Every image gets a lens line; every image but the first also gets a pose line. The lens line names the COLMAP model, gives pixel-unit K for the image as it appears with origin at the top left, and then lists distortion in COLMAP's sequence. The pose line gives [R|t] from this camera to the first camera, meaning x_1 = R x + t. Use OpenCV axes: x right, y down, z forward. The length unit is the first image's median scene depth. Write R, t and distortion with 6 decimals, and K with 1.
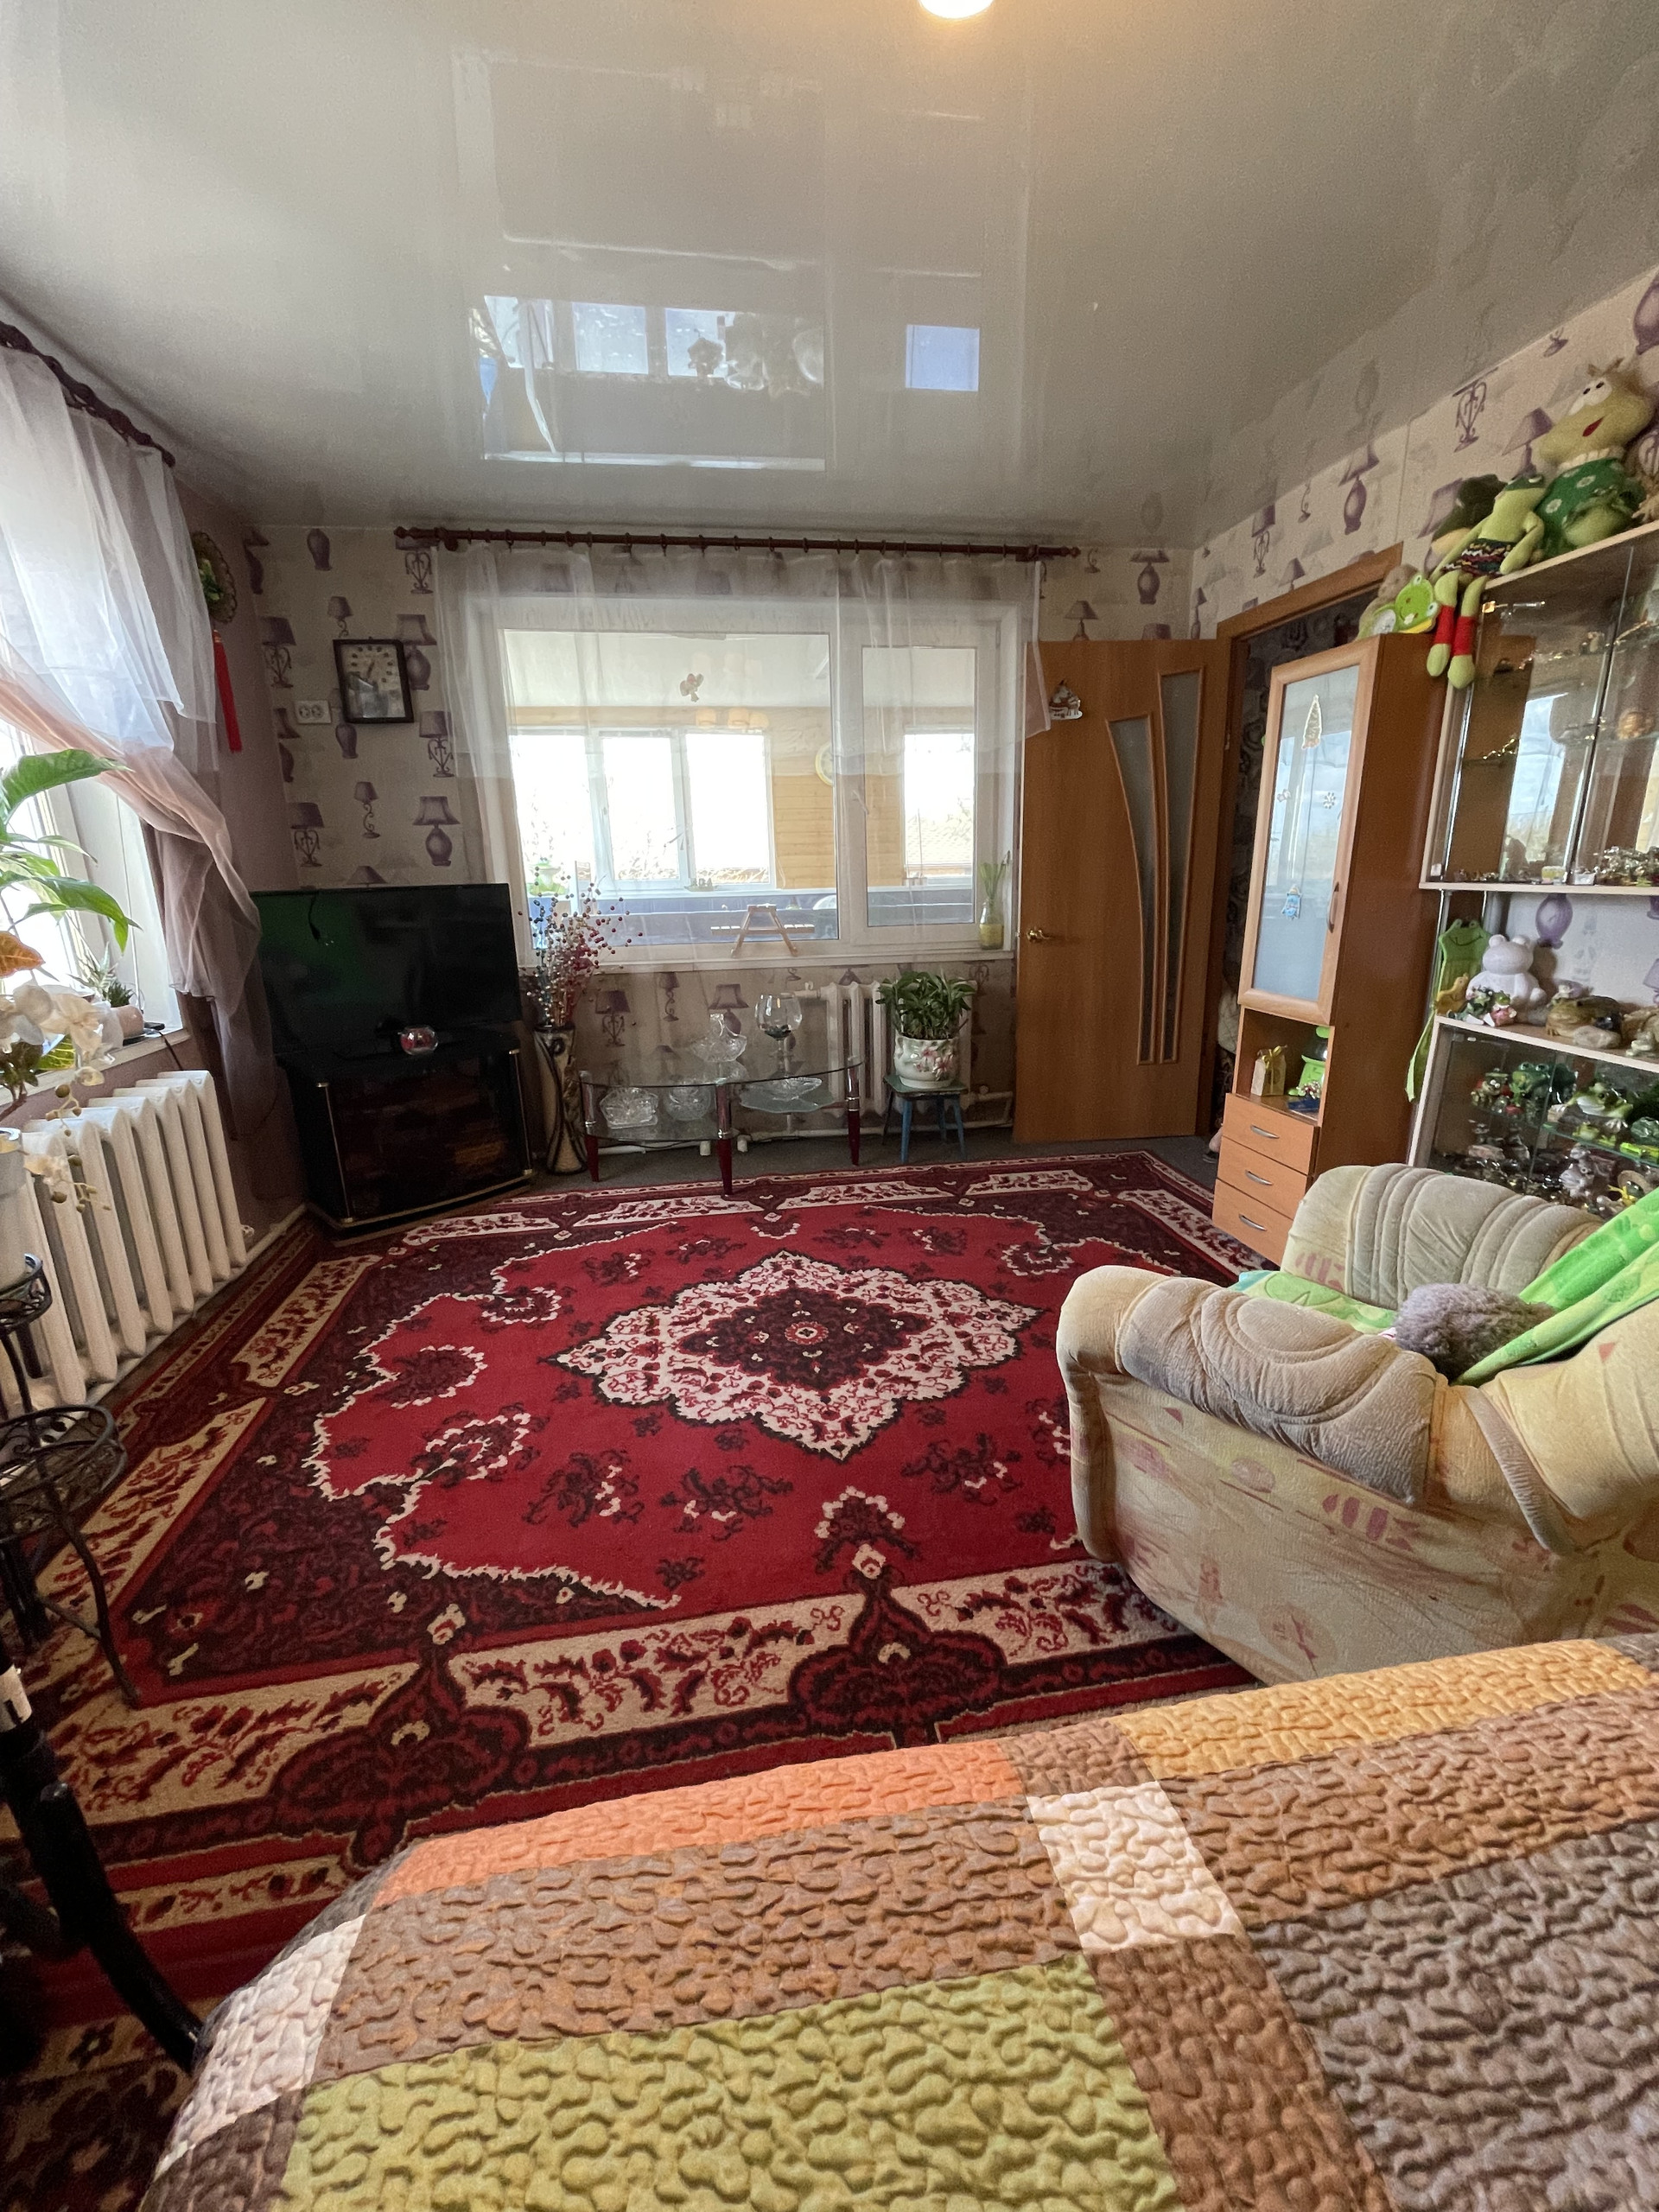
lens RADIAL K [[899.8, 0, 834.8], [0, 899.8, 1102.5], [0, 0, 1]] dist [-0.000305, -0.003270]
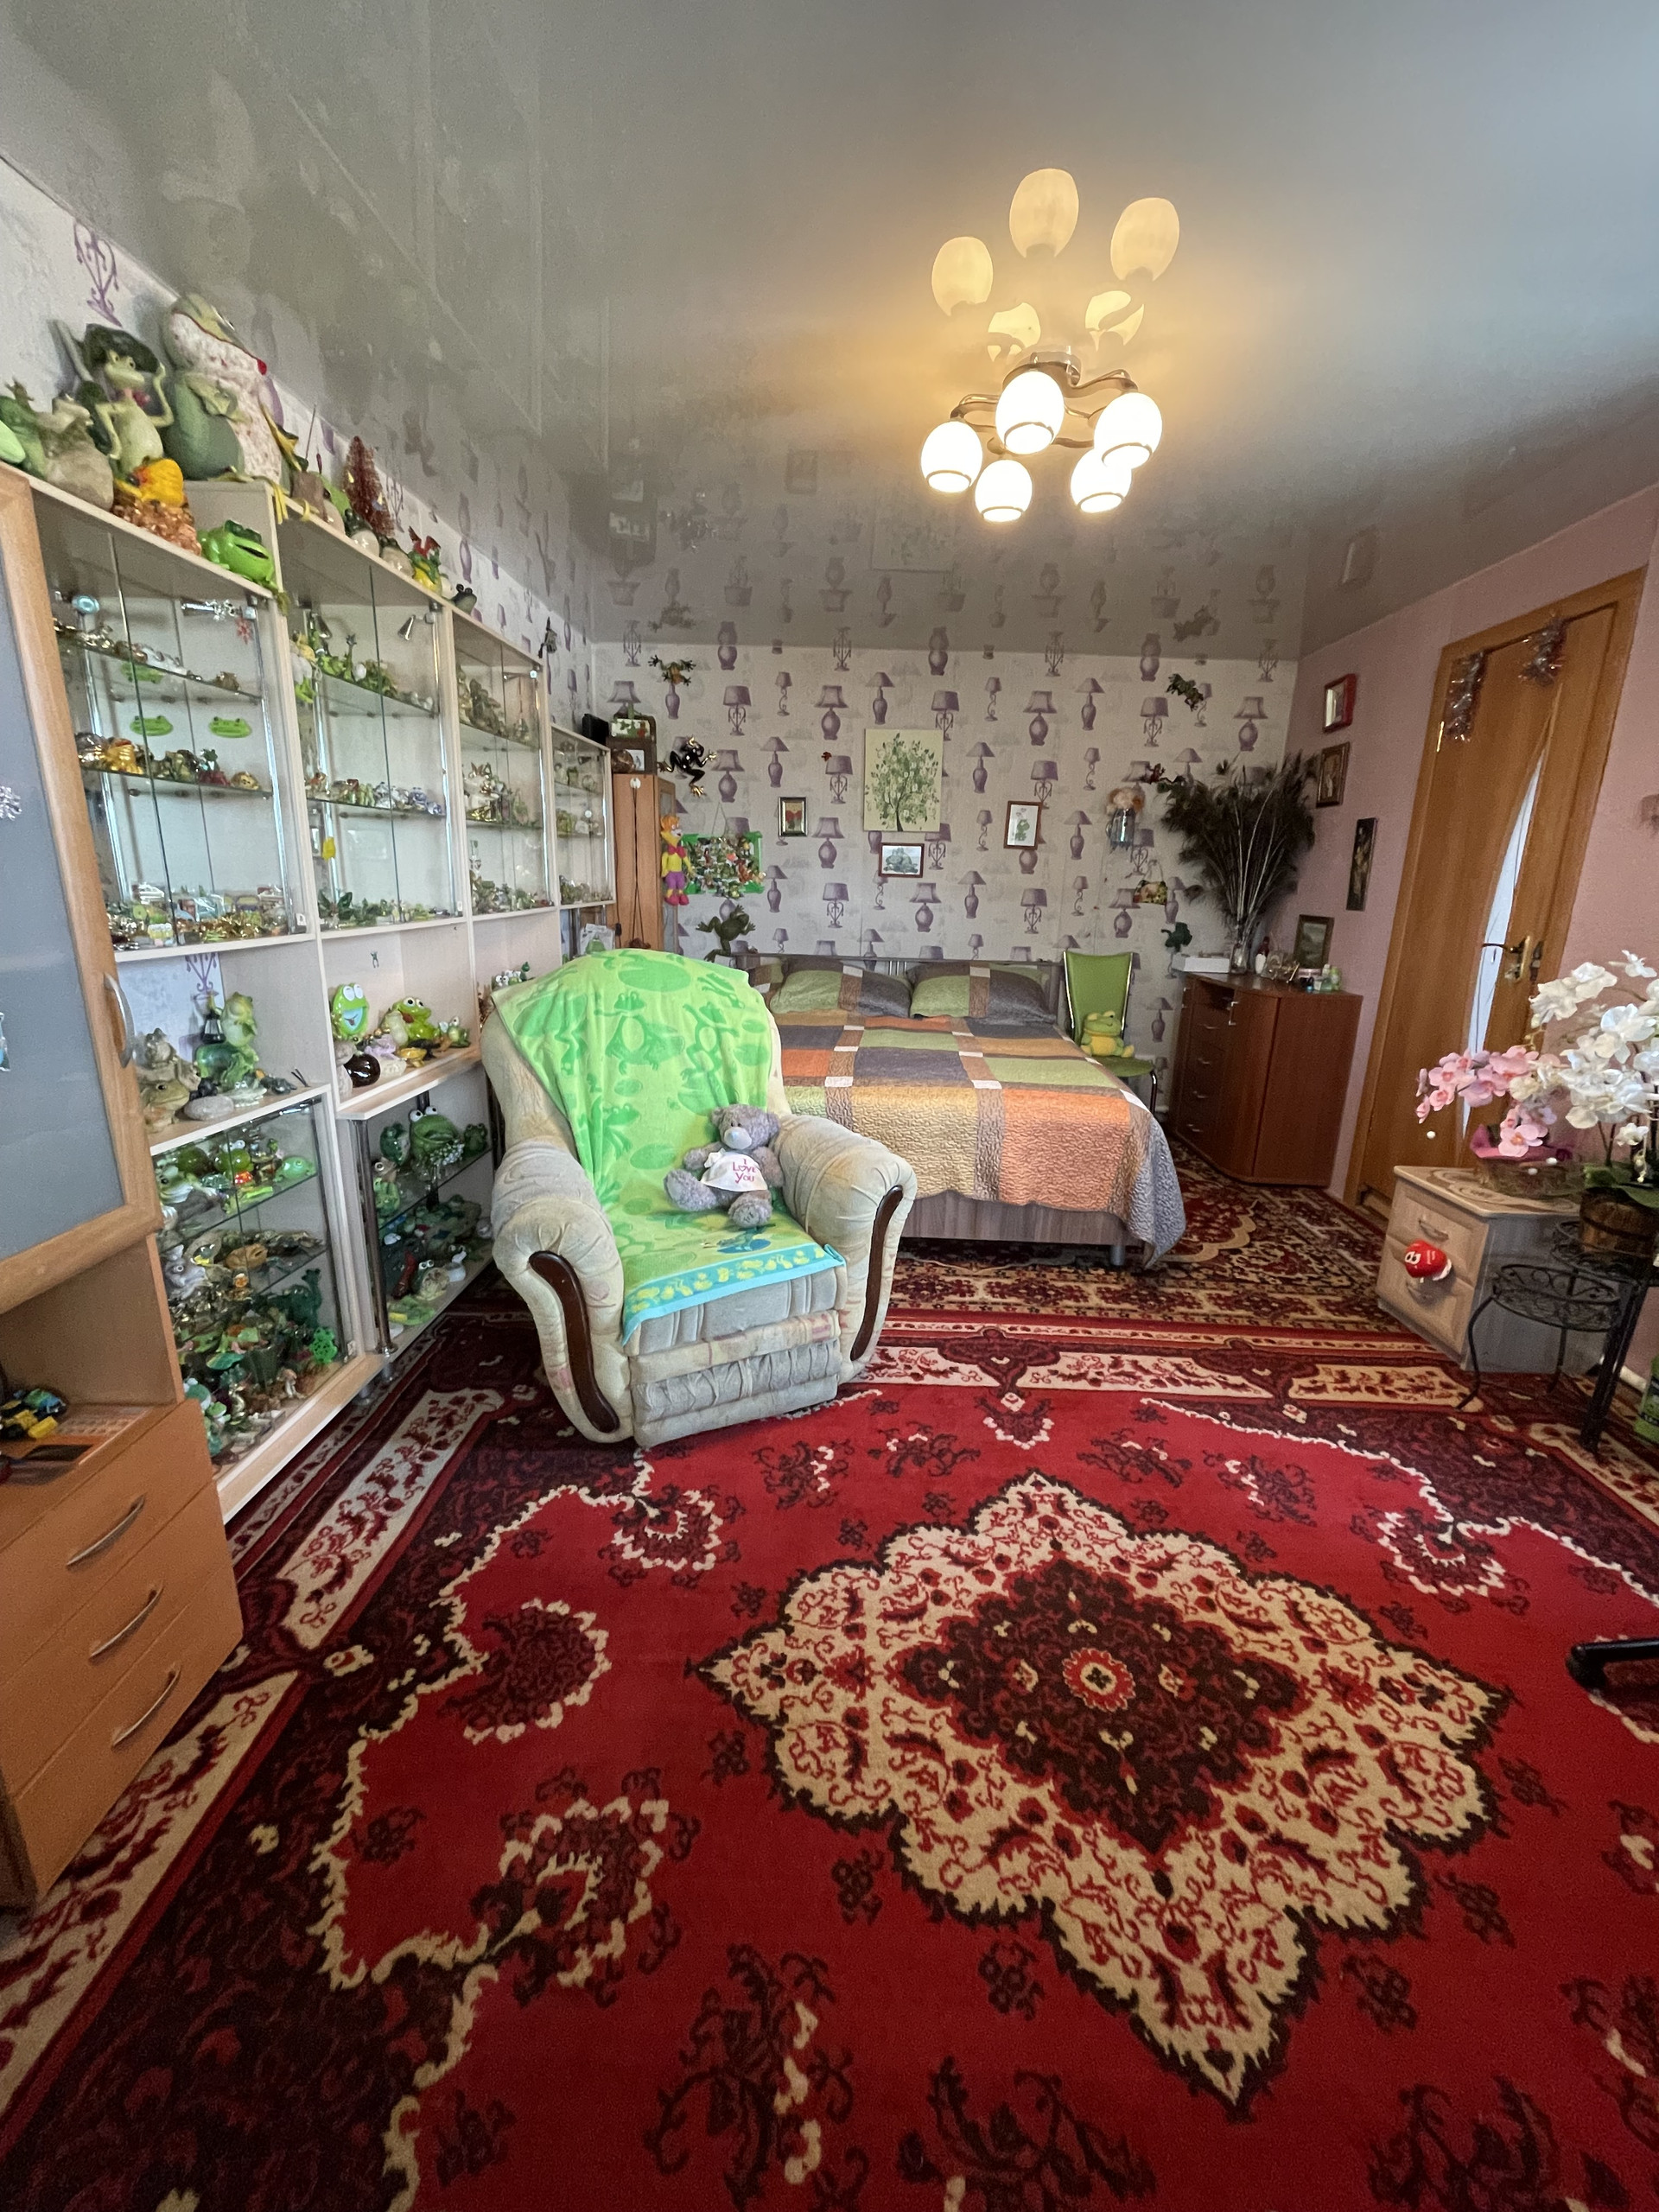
lens RADIAL K [[899.8, 0, 832.5], [0, 899.8, 1111.2], [0, 0, 1]] dist [-0.000305, -0.003270]
pose [[-0.982807, -0.056574, 0.175757, 0.078918], [0.036126, 0.874584, 0.483526, -0.497602], [-0.181069, 0.481562, -0.857503, 1.725003]]
